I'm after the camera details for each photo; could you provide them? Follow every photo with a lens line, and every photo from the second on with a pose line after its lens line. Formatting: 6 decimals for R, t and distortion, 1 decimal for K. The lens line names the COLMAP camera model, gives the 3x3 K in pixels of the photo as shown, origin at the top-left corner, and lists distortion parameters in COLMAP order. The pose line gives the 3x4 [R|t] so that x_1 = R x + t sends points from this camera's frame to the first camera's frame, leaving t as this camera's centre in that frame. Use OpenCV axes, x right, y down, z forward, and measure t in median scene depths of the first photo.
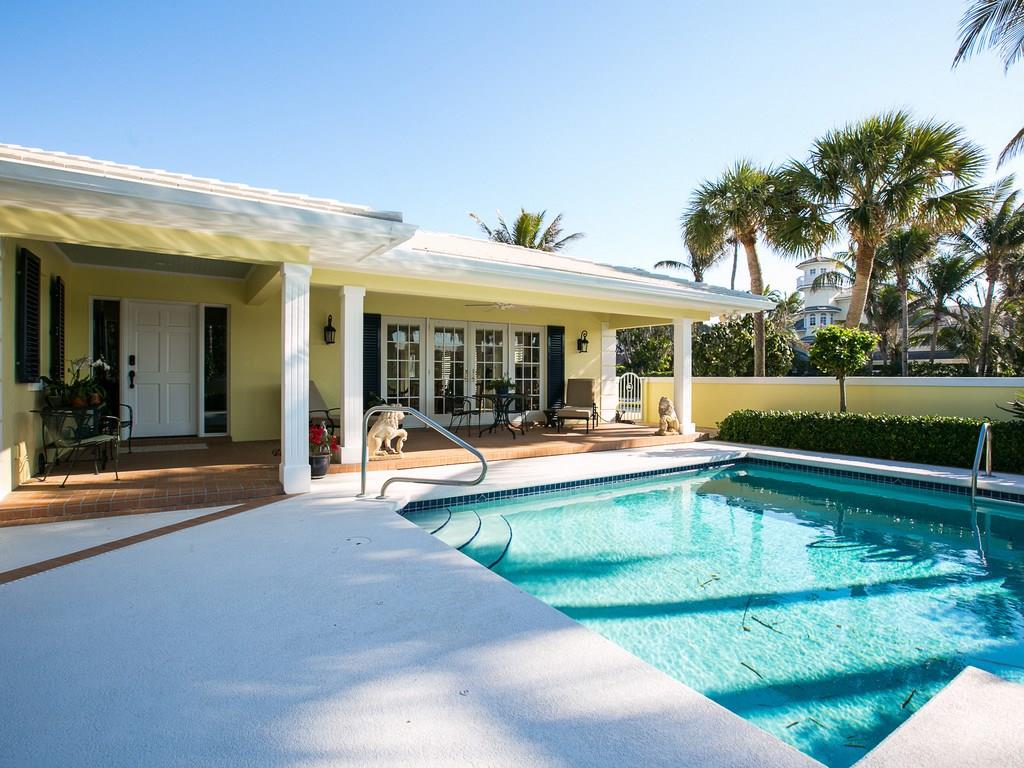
lens RADIAL K [[528.3, 0, 512.8], [0, 528.3, 385.9], [0, 0, 1]] dist [-0.012905, 0.003482]
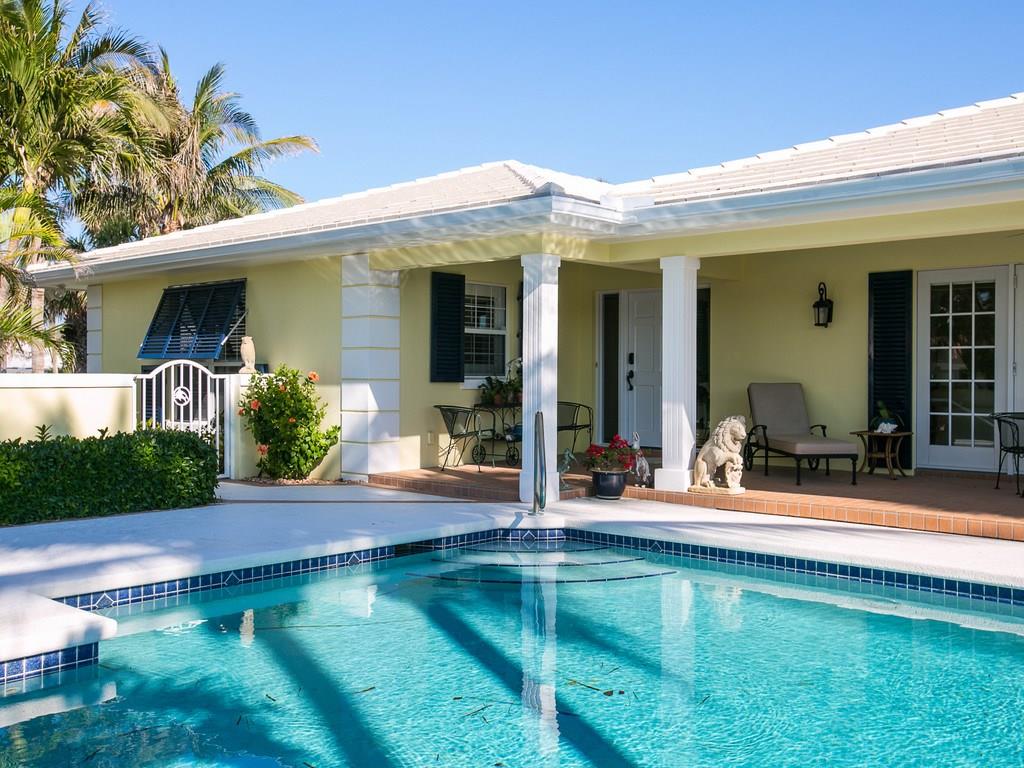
lens RADIAL K [[1015.4, 0, 545.0], [0, 1015.4, 382.4], [0, 0, 1]] dist [0.043759, 0.000000]
pose [[0.279854, 0.000231, -0.960043, 1.123383], [-0.017229, 0.999840, -0.004781, 0.002387], [0.959888, 0.017879, 0.279813, 0.448117]]
